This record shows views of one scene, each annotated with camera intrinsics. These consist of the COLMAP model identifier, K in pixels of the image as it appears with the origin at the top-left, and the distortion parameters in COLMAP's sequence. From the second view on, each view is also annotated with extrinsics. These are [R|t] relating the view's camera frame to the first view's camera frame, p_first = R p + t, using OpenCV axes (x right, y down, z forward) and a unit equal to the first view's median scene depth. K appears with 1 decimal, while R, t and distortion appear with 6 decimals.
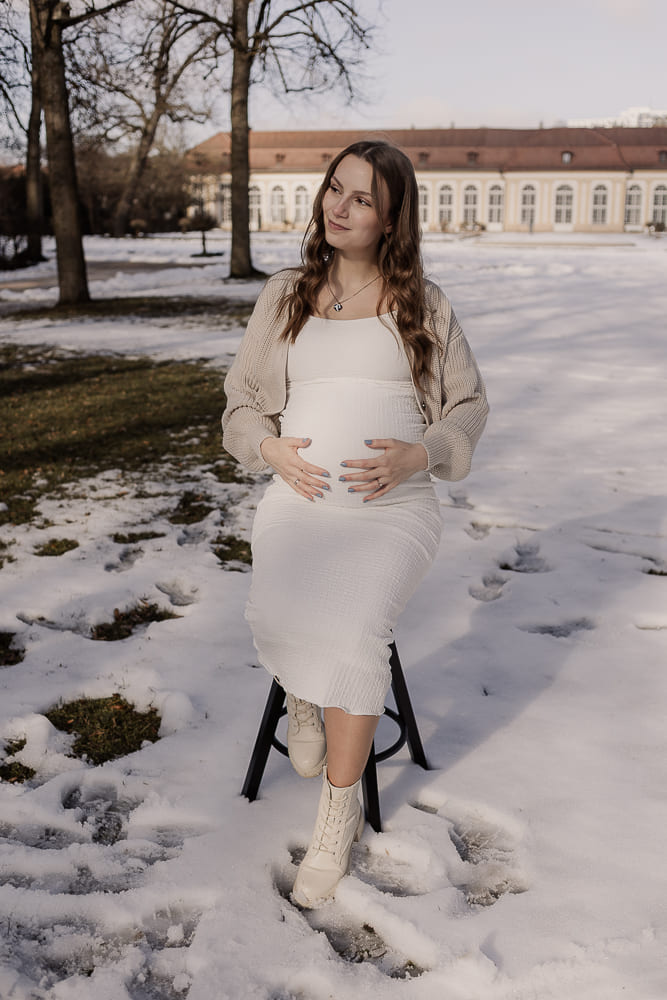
lens RADIAL K [[1129.9, 0, 333.5], [0, 1129.9, 500.0], [0, 0, 1]] dist [-0.015400, -0.026937]
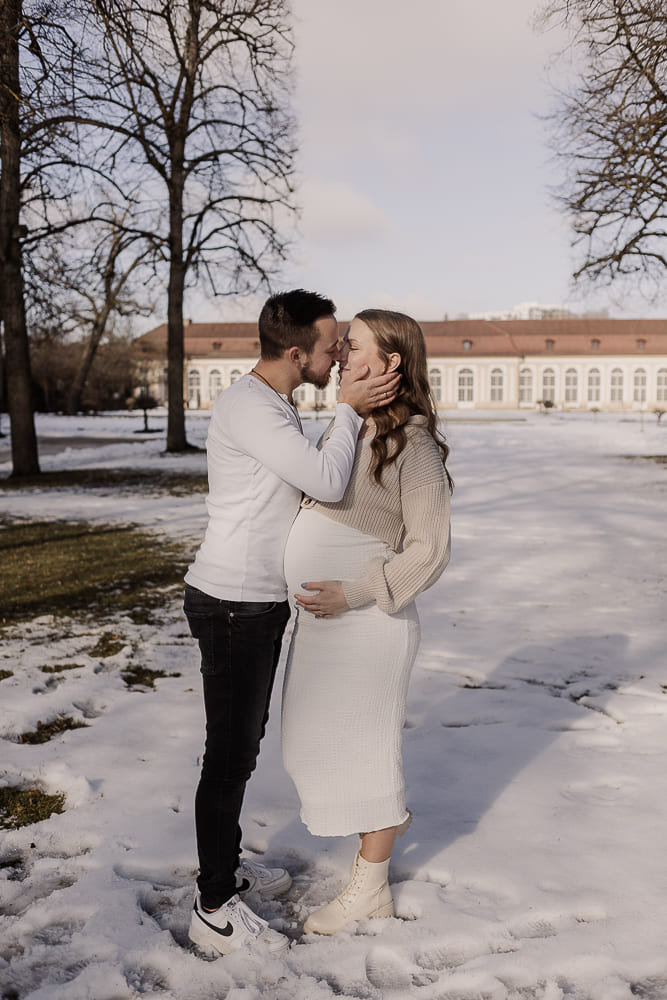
lens RADIAL K [[1136.9, 0, 386.8], [0, 1136.9, 497.7], [0, 0, 1]] dist [-0.015478, -0.038296]
pose [[0.997432, -0.008758, 0.071086, 0.049993], [0.018718, 0.989877, -0.140690, 0.015531], [-0.069134, 0.141659, 0.987498, -0.148157]]
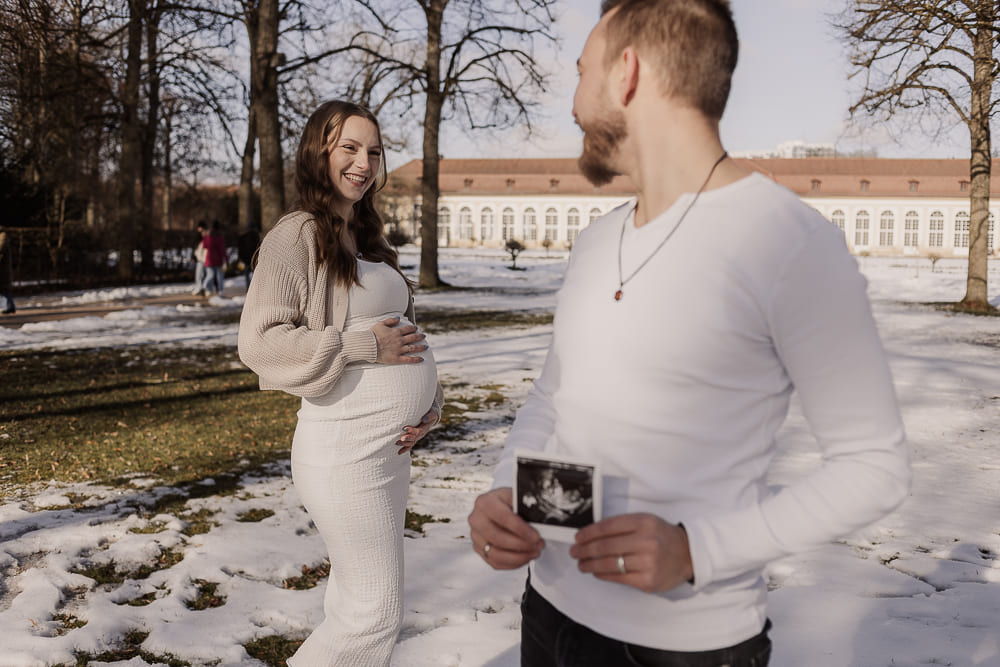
lens RADIAL K [[1136.9, 0, 512.2], [0, 1136.9, 334.5], [0, 0, 1]] dist [-0.015478, -0.038296]
pose [[0.999780, 0.013479, -0.016049, 0.019284], [-0.015750, 0.988396, -0.151082, 0.015312], [0.013826, 0.151302, 0.988391, -0.098118]]
